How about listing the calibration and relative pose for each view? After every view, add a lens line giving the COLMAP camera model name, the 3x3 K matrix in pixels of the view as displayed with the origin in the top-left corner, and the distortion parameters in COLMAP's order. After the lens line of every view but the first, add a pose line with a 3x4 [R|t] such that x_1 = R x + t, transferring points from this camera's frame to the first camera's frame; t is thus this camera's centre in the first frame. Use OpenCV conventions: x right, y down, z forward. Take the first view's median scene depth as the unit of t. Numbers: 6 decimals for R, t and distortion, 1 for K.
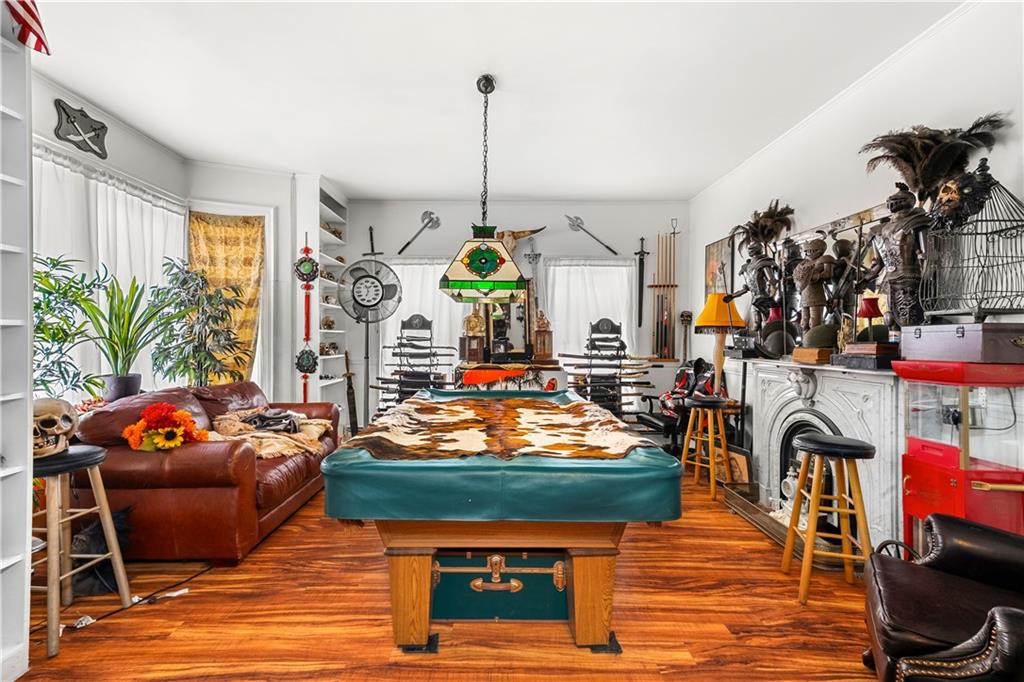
lens RADIAL K [[465.2, 0, 509.3], [0, 465.2, 339.9], [0, 0, 1]] dist [0.029882, 0.000168]
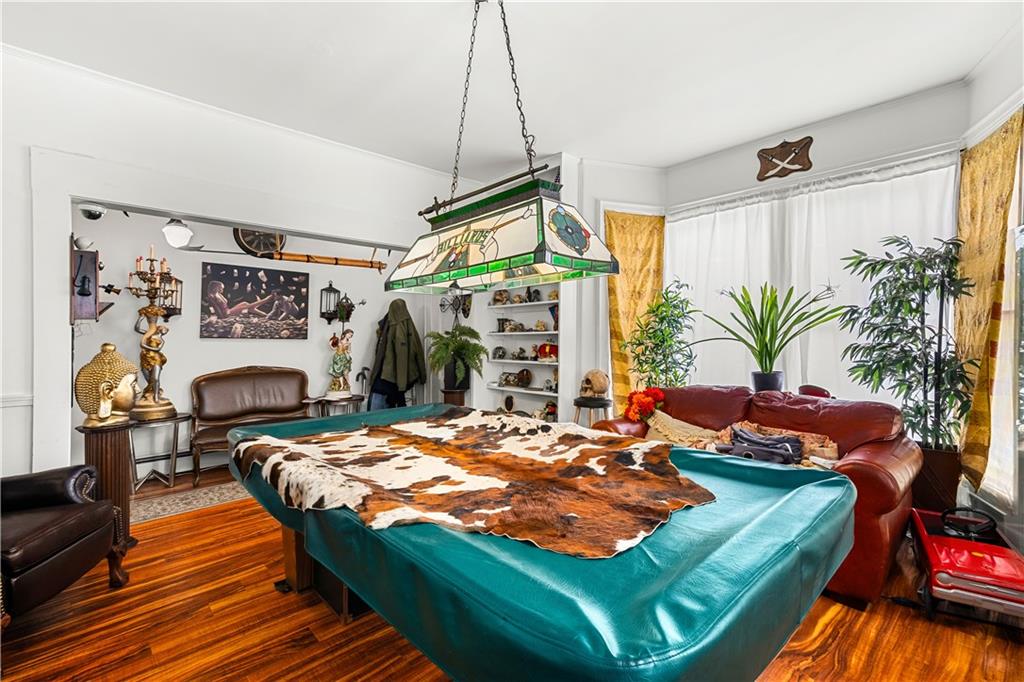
lens RADIAL K [[465.2, 0, 510.9], [0, 465.2, 338.0], [0, 0, 1]] dist [0.029882, 0.000168]
pose [[-0.747987, 0.002159, -0.663710, 0.431715], [-0.003183, 0.999972, 0.006840, -0.012517], [0.663706, 0.007228, -0.747959, 1.686844]]
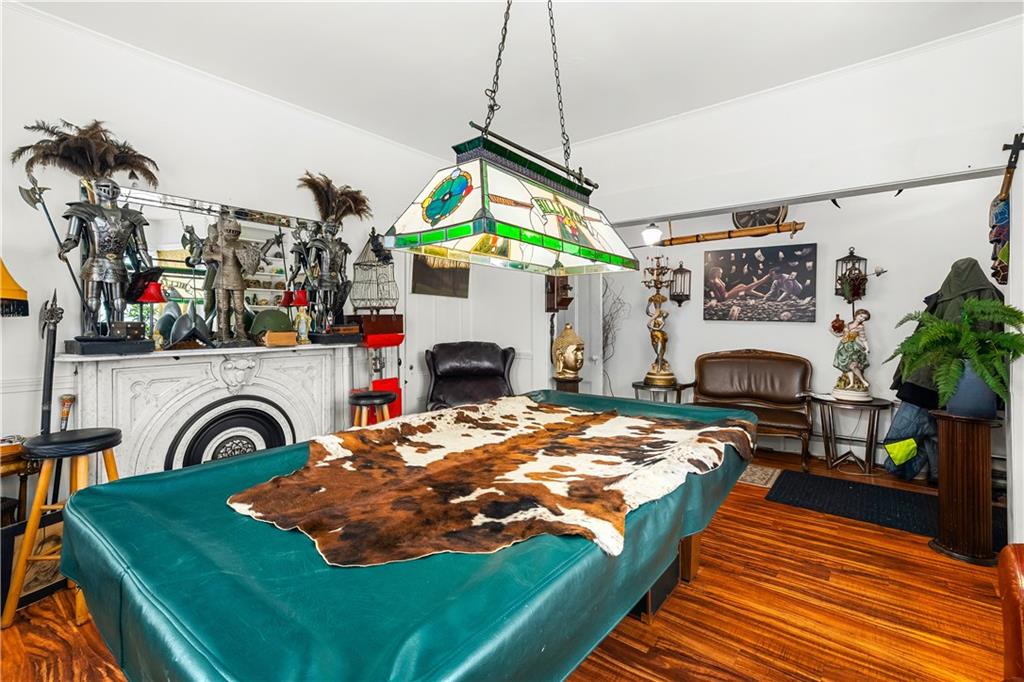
lens RADIAL K [[465.2, 0, 498.1], [0, 465.2, 315.0], [0, 0, 1]] dist [0.029882, 0.000168]
pose [[-0.761860, 0.002611, 0.647737, -0.464471], [0.002787, 0.999996, -0.000752, -0.018588], [-0.647736, 0.001232, -0.761864, 1.635245]]
